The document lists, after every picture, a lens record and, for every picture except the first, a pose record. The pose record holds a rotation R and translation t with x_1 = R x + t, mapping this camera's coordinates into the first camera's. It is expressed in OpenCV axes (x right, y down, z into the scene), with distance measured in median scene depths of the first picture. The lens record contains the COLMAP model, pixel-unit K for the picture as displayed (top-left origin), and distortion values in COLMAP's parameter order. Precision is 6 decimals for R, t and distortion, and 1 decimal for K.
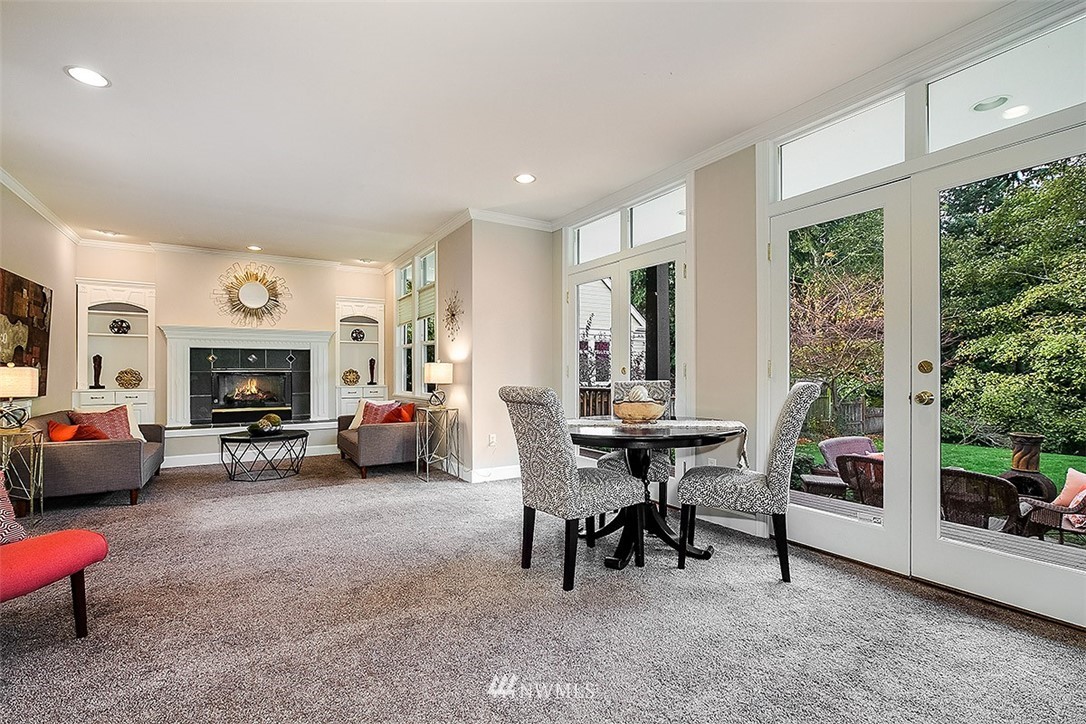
lens RADIAL K [[501.8, 0, 541.3], [0, 501.8, 371.2], [0, 0, 1]] dist [0.022818, 0.000540]
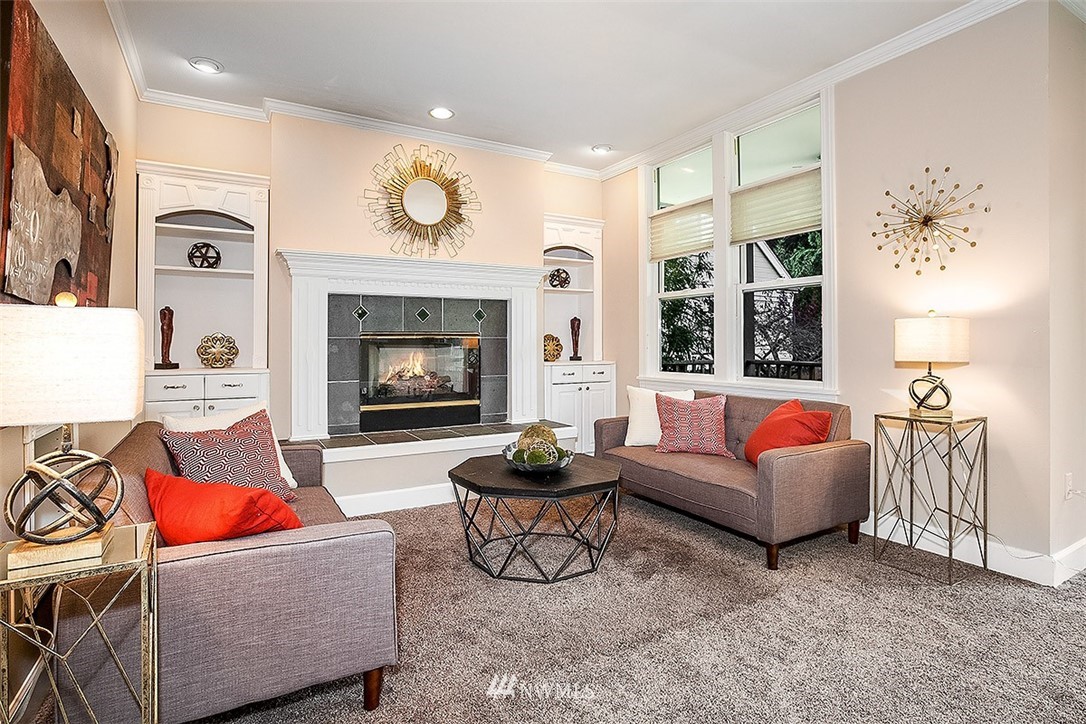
lens RADIAL K [[539.7, 0, 545.9], [0, 539.7, 339.1], [0, 0, 1]] dist [-0.014011, -0.000140]
pose [[0.999951, -0.001926, -0.009753, -0.433086], [0.001821, 0.999941, -0.010731, 0.009348], [0.009773, 0.010713, 0.999895, 0.406297]]
